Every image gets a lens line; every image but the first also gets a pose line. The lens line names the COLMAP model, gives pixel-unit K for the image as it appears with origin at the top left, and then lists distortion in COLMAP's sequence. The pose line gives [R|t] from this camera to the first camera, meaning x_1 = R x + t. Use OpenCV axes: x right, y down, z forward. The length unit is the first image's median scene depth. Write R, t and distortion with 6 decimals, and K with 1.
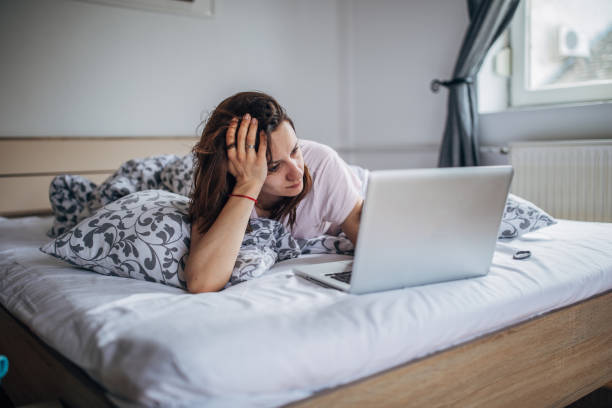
lens RADIAL K [[580.3, 0, 291.2], [0, 580.3, 200.2], [0, 0, 1]] dist [-0.012992, 0.000000]
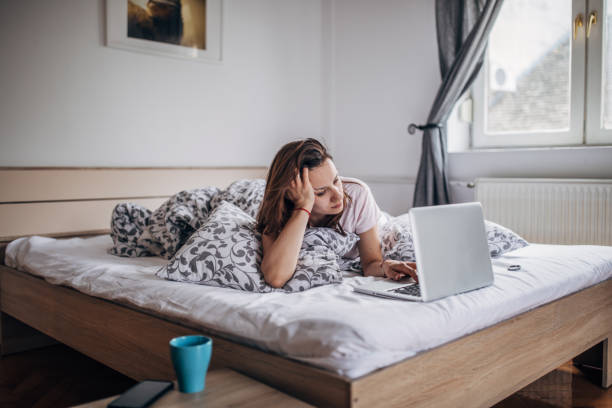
lens RADIAL K [[580.3, 0, 288.9], [0, 580.3, 197.7], [0, 0, 1]] dist [-0.012992, 0.000000]
pose [[0.993604, 0.012561, 0.112218, -0.297913], [-0.008470, 0.999285, -0.036859, -0.019692], [-0.112600, 0.035673, 0.993000, -0.336272]]
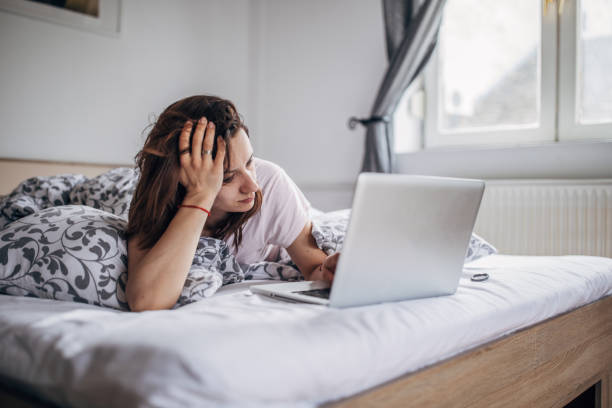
lens RADIAL K [[616.2, 0, 290.2], [0, 616.2, 197.9], [0, 0, 1]] dist [-0.011842, 0.000000]
pose [[0.979537, 0.038120, 0.197621, -0.121781], [-0.019840, 0.995406, -0.093667, 0.062201], [-0.200283, 0.087830, 0.975793, 0.033458]]
